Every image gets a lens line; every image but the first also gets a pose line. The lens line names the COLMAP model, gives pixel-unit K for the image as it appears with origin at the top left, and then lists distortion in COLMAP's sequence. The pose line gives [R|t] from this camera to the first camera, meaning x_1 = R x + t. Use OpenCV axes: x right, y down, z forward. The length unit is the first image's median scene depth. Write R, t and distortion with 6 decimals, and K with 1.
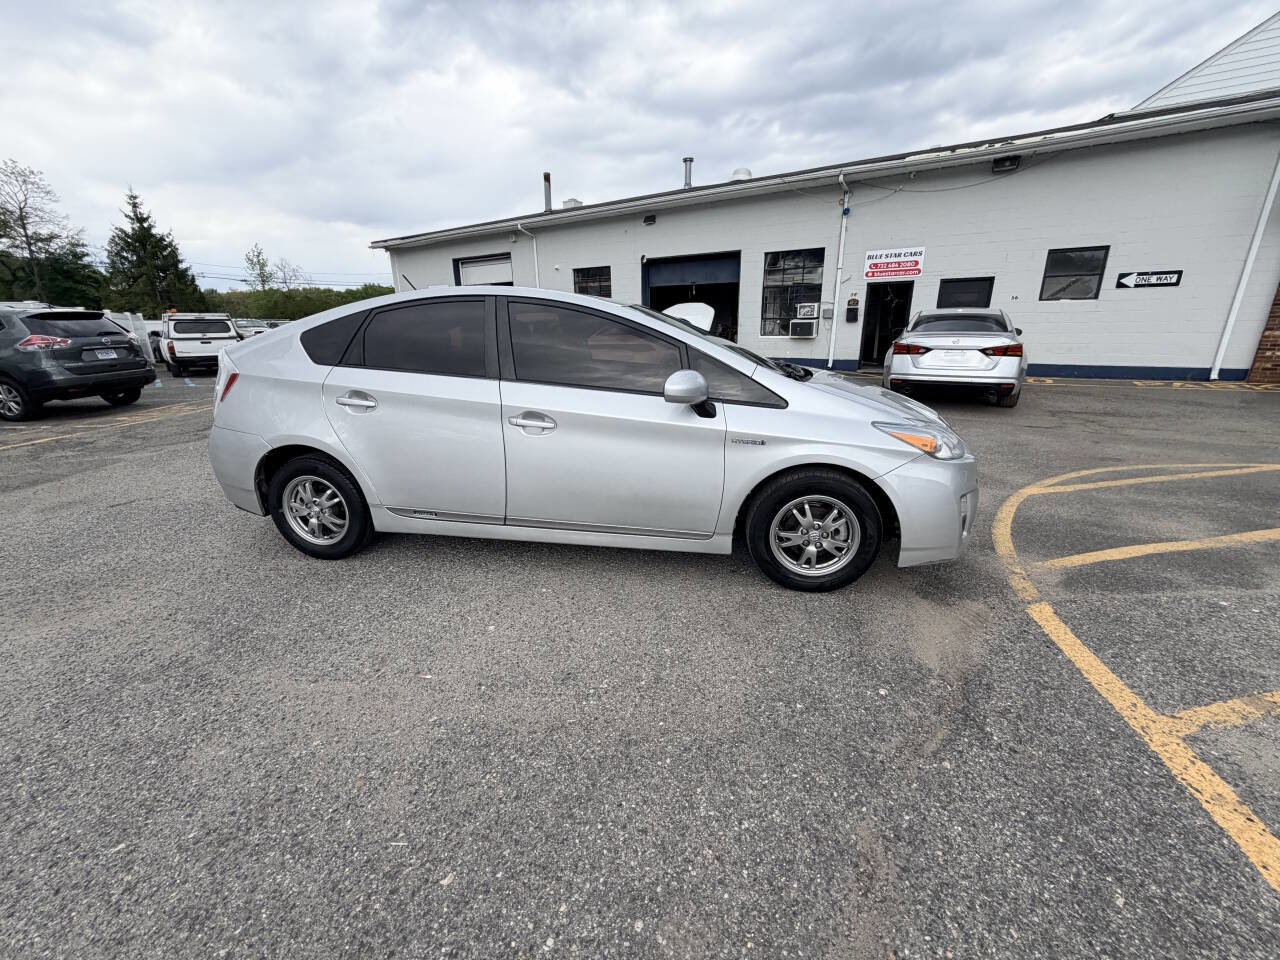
lens RADIAL K [[505.8, 0, 638.4], [0, 505.8, 482.7], [0, 0, 1]] dist [0.000843, -0.000190]
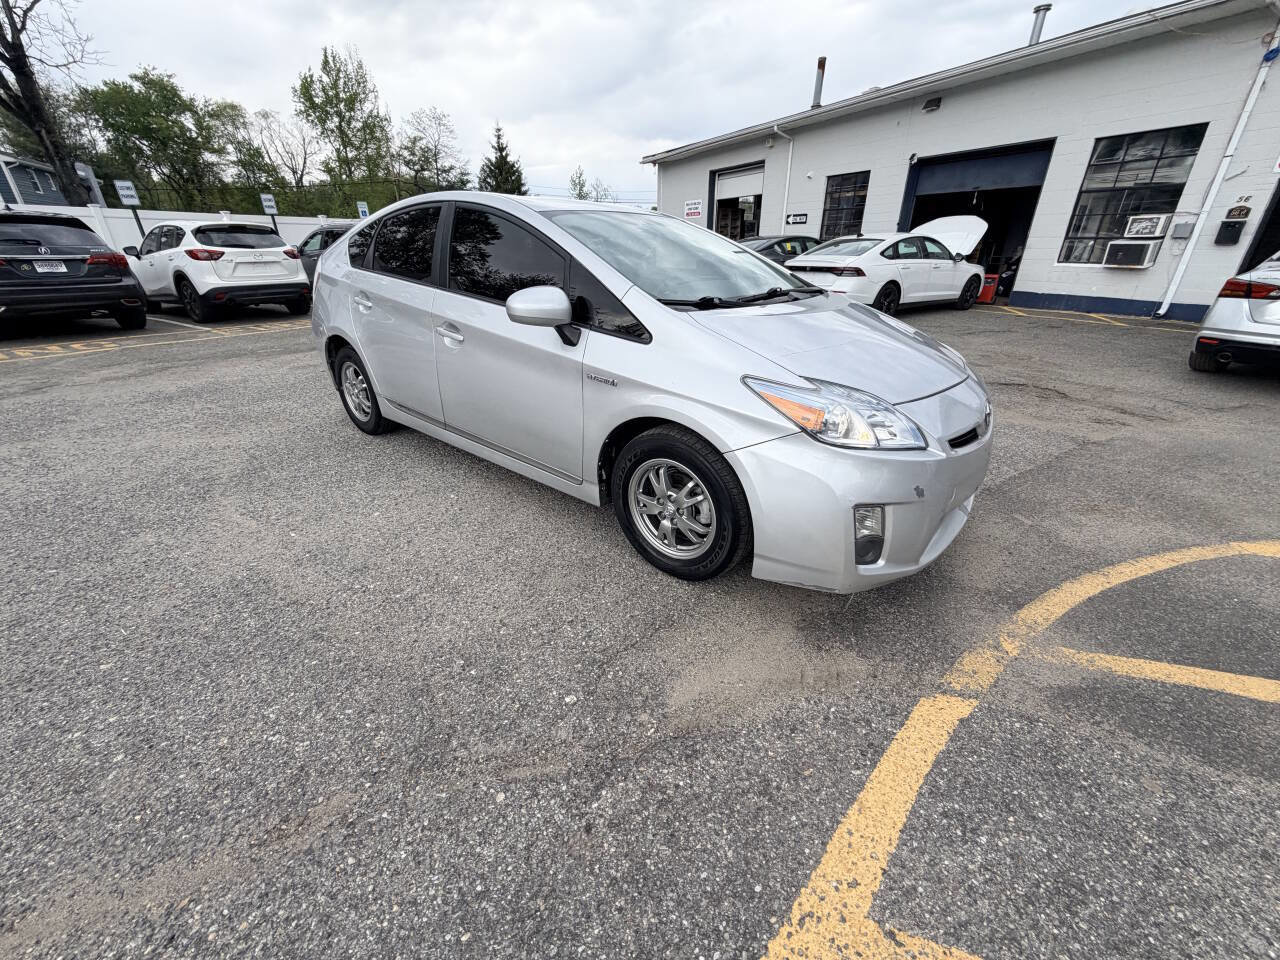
lens RADIAL K [[506.2, 0, 638.4], [0, 506.2, 482.3], [0, 0, 1]] dist [0.000144, -0.000117]
pose [[0.866230, 0.225443, -0.445894, 0.293686], [-0.162718, 0.971056, 0.174853, -0.031145], [0.472407, -0.078907, 0.877841, 0.120842]]
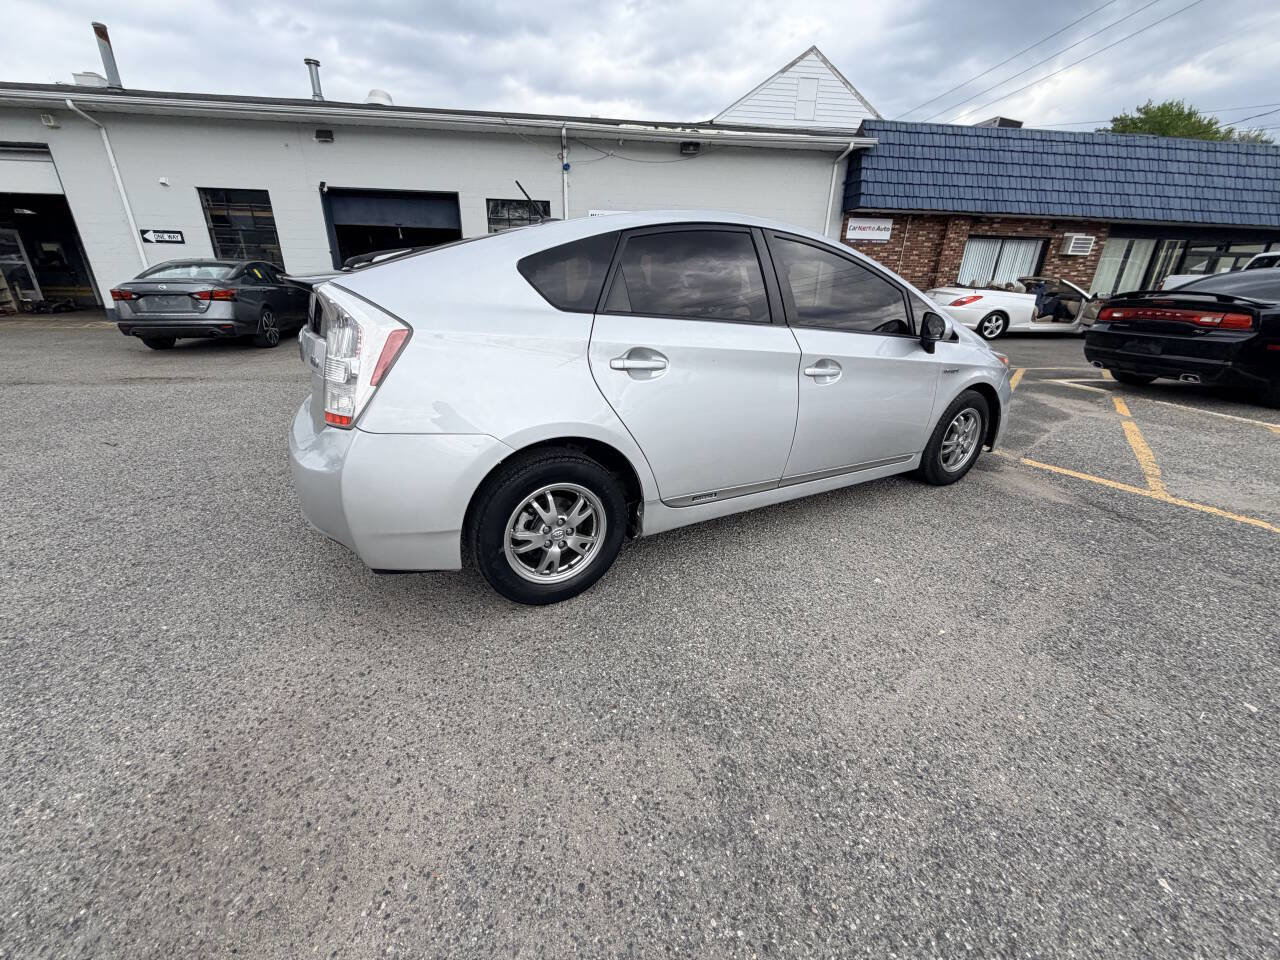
lens RADIAL K [[505.5, 0, 636.8], [0, 505.5, 483.6], [0, 0, 1]] dist [-0.000498, 0.000269]
pose [[0.771842, -0.210464, 0.599970, -0.501497], [0.163311, 0.977591, 0.132836, -0.043652], [-0.614483, -0.004547, 0.788917, 0.214418]]
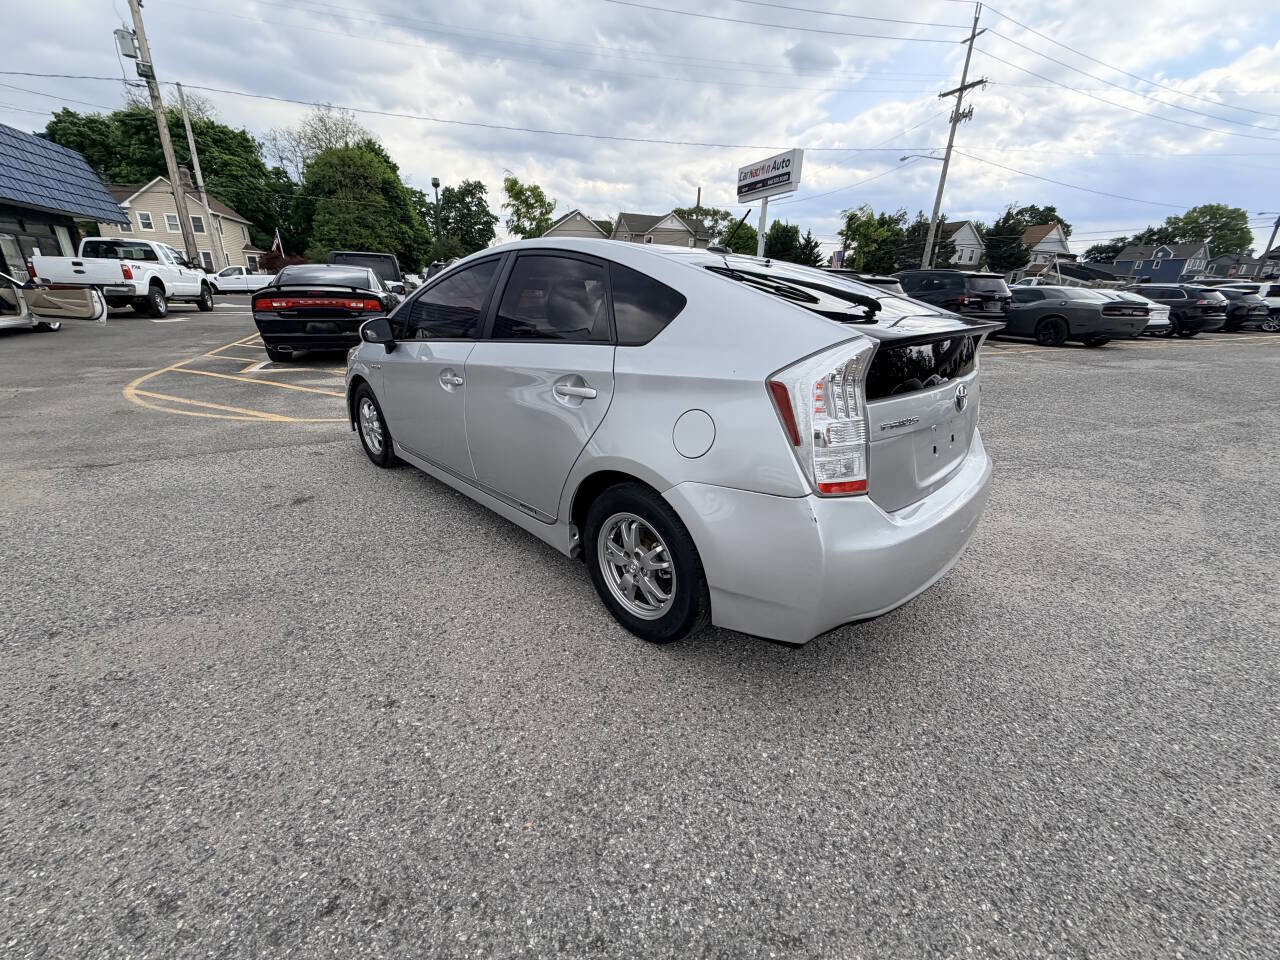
lens RADIAL K [[505.8, 0, 638.4], [0, 505.8, 482.7], [0, 0, 1]] dist [0.000843, -0.000190]
pose [[-0.814252, -0.216384, 0.538675, -0.463184], [0.158653, 0.809657, 0.565053, -0.309306], [-0.558410, 0.545558, -0.624935, 1.008182]]
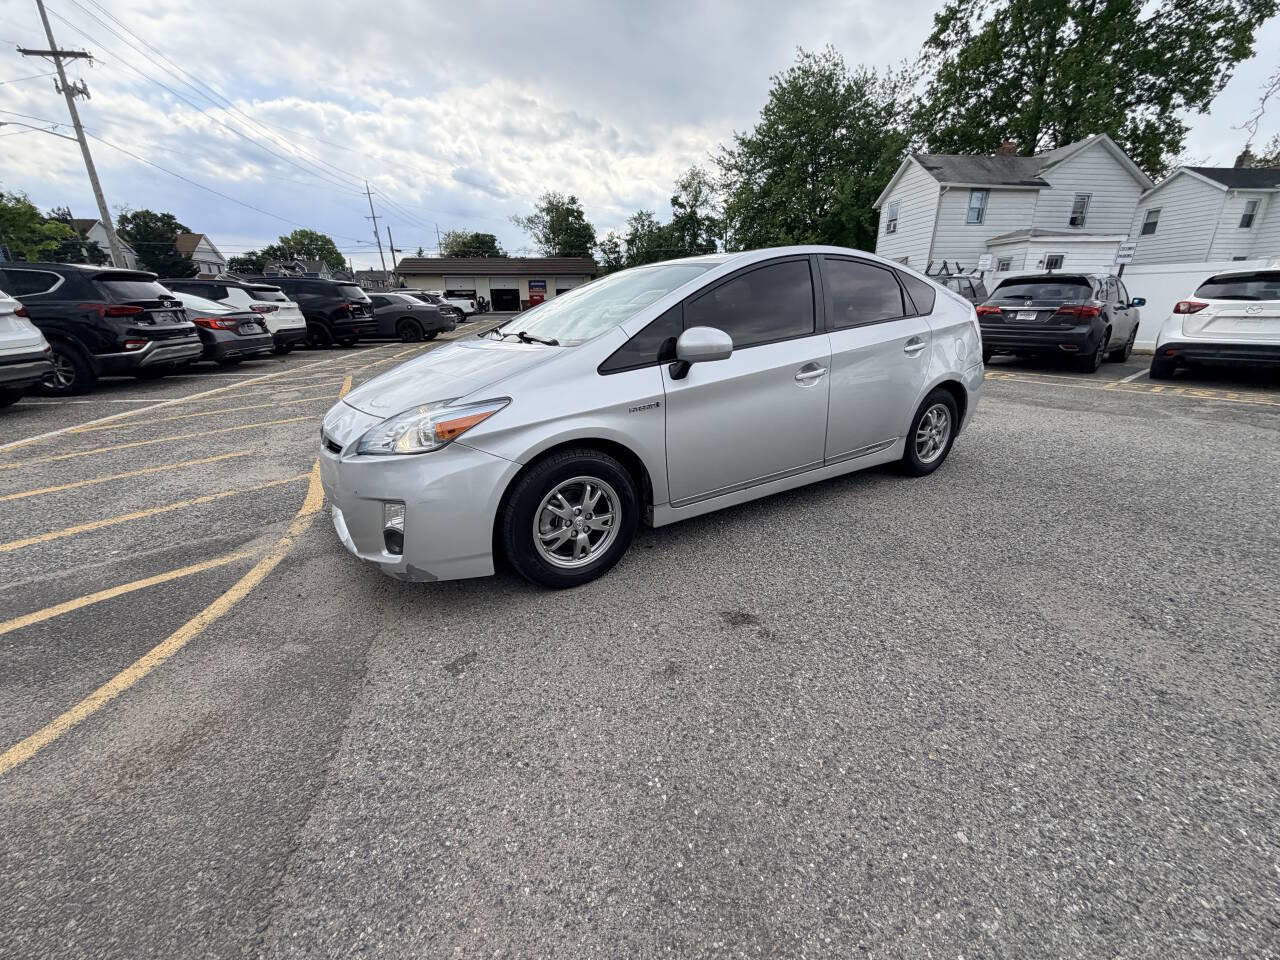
lens RADIAL K [[508.0, 0, 638.4], [0, 508.0, 480.4], [0, 0, 1]] dist [-0.000049, -0.000151]
pose [[-0.748402, 0.234147, -0.620539, 0.413954], [-0.180446, 0.828436, 0.530220, -0.292805], [0.638227, 0.508791, -0.577753, 0.987579]]
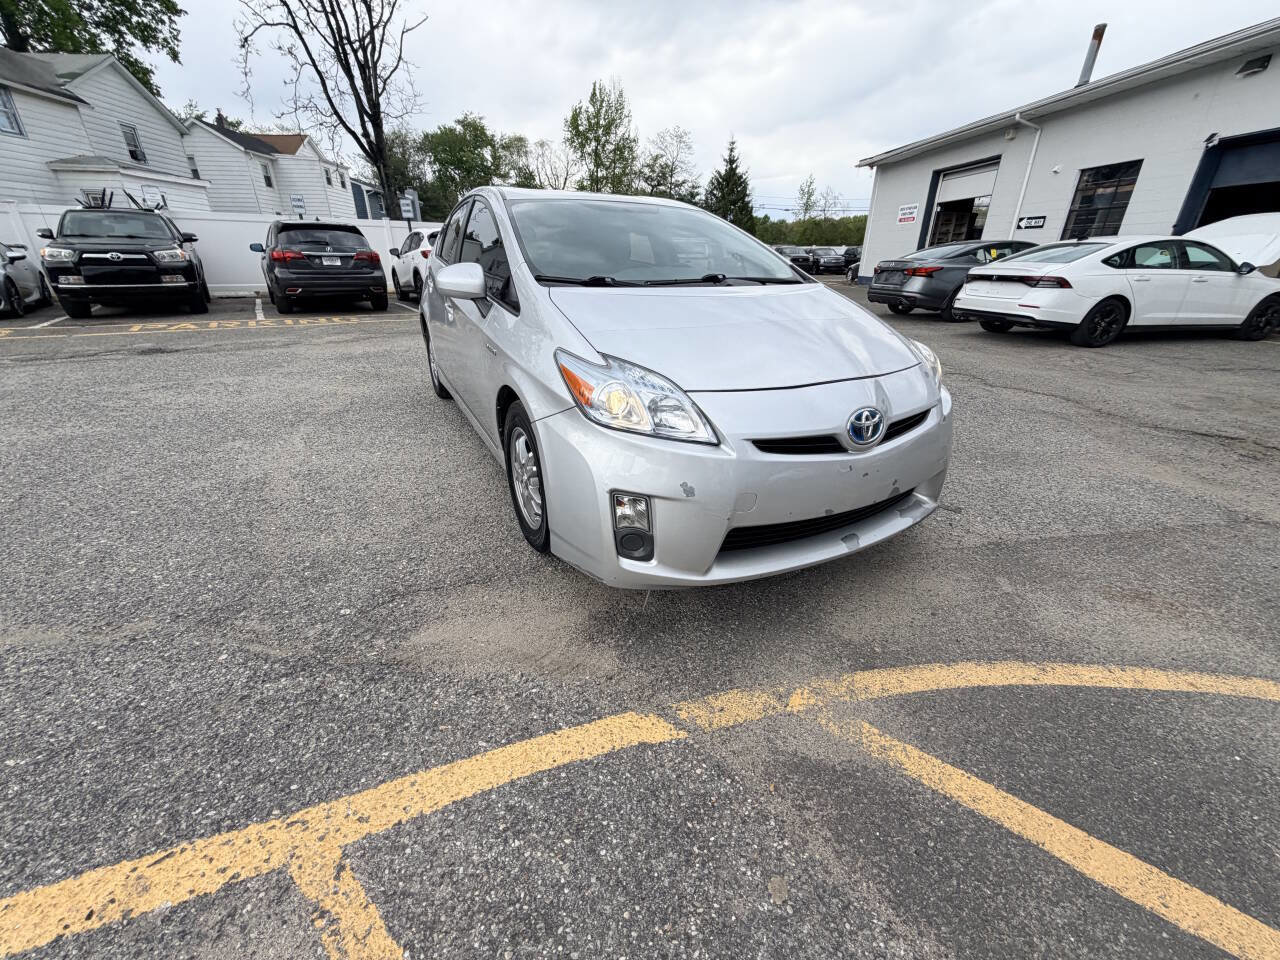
lens RADIAL K [[508.5, 0, 638.3], [0, 508.5, 480.2], [0, 0, 1]] dist [0.000272, 0.000033]
pose [[0.604422, 0.341589, -0.719716, 0.477743], [-0.256519, 0.938746, 0.230117, -0.059065], [0.754236, 0.045533, 0.655023, 0.264169]]
